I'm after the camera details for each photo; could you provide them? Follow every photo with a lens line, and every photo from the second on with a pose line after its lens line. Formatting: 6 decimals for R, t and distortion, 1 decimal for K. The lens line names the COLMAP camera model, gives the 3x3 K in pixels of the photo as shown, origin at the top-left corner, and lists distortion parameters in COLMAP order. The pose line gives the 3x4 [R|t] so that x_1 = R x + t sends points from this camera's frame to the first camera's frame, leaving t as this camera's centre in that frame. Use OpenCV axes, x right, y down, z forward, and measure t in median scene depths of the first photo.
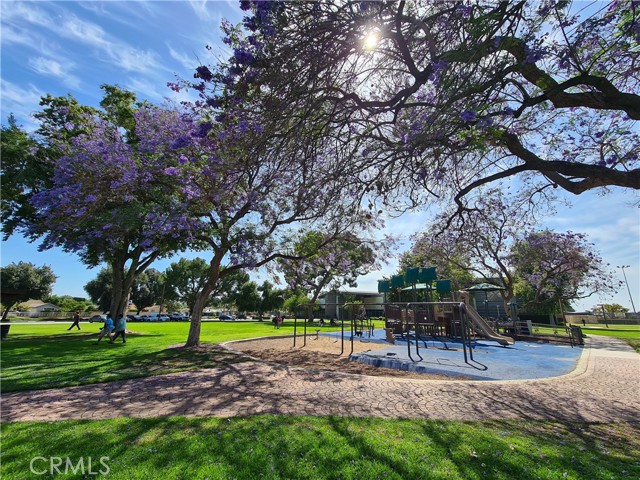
lens RADIAL K [[287.3, 0, 289.1], [0, 287.3, 239.8], [0, 0, 1]] dist [-0.004522, 0.000420]
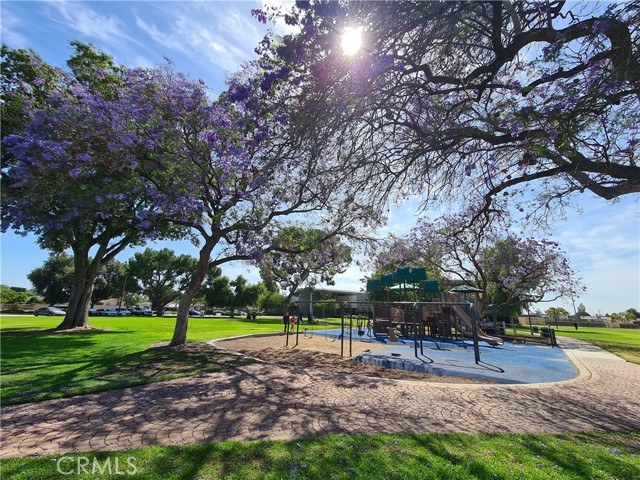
lens RADIAL K [[287.3, 0, 289.1], [0, 287.3, 239.8], [0, 0, 1]] dist [-0.004522, 0.000420]
pose [[0.990177, 0.051712, 0.129907, -0.106712], [-0.053079, 0.998565, 0.007079, 0.016563], [-0.129354, -0.013905, 0.991501, 0.065341]]
